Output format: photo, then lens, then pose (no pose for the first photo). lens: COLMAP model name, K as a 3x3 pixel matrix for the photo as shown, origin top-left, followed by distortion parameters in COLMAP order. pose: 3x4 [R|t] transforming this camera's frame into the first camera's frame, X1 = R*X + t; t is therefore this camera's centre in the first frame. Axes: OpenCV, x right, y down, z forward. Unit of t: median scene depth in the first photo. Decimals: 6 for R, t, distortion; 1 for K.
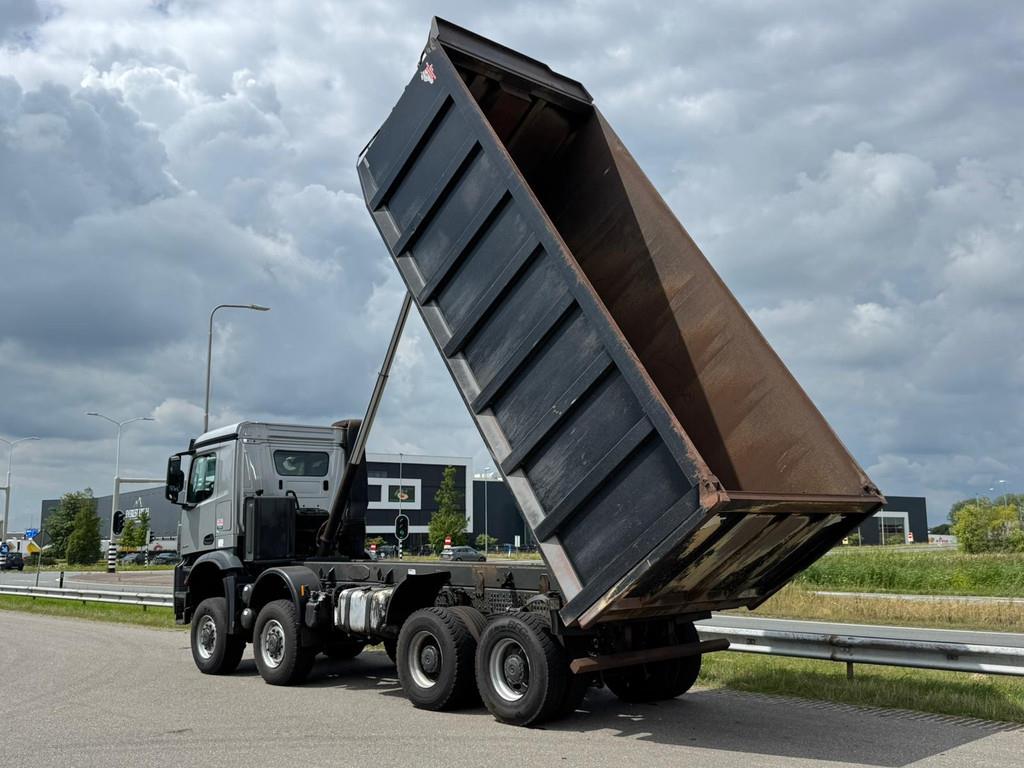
lens RADIAL K [[1022.7, 0, 512.0], [0, 1022.7, 384.0], [0, 0, 1]] dist [0.154615, -0.355504]
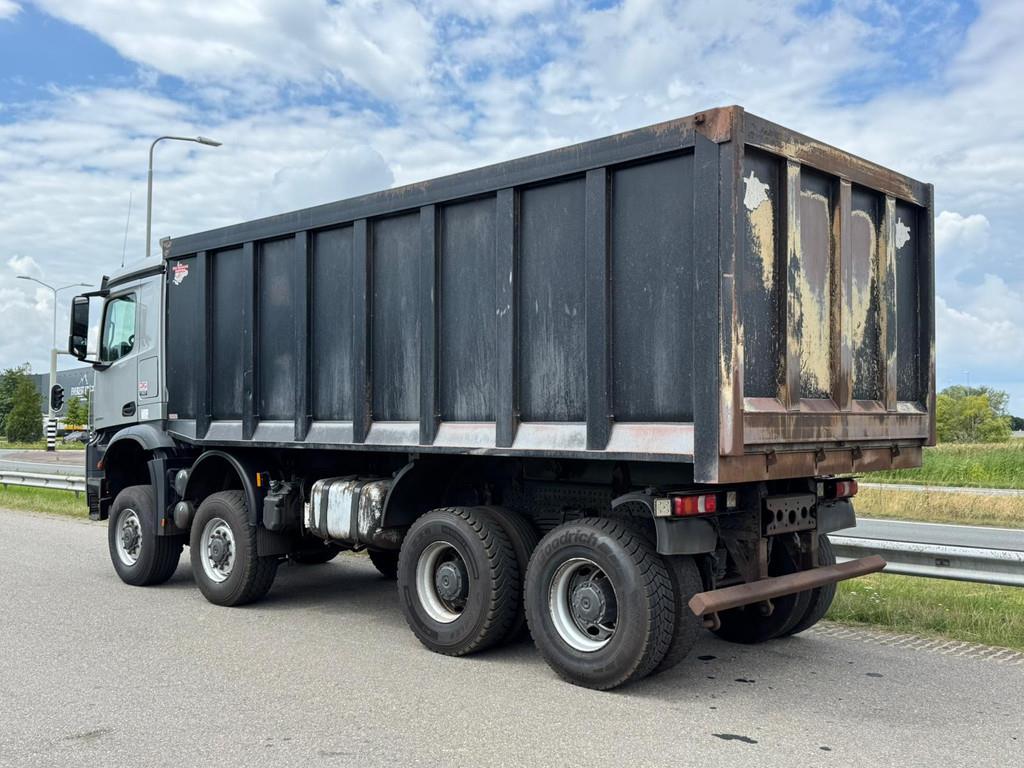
lens RADIAL K [[1022.7, 0, 512.0], [0, 1022.7, 384.0], [0, 0, 1]] dist [0.154615, -0.355504]
pose [[0.998912, 0.012906, 0.044813, -0.053391], [-0.017798, 0.993712, 0.110542, 0.046224], [-0.043105, -0.111219, 0.992861, 0.257296]]
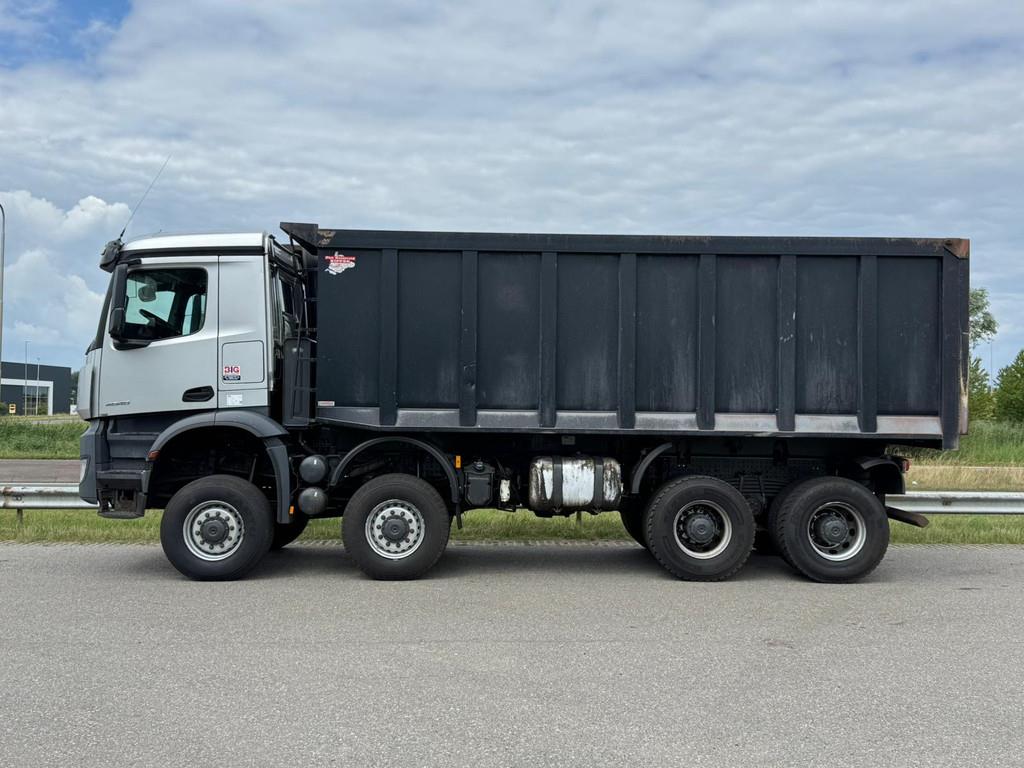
lens RADIAL K [[1022.7, 0, 512.0], [0, 1022.7, 384.0], [0, 0, 1]] dist [0.154615, -0.355504]
pose [[0.670334, 0.035489, 0.741210, -0.680577], [-0.126205, 0.989756, 0.066748, 0.072703], [-0.731248, -0.138288, 0.667946, 0.396005]]
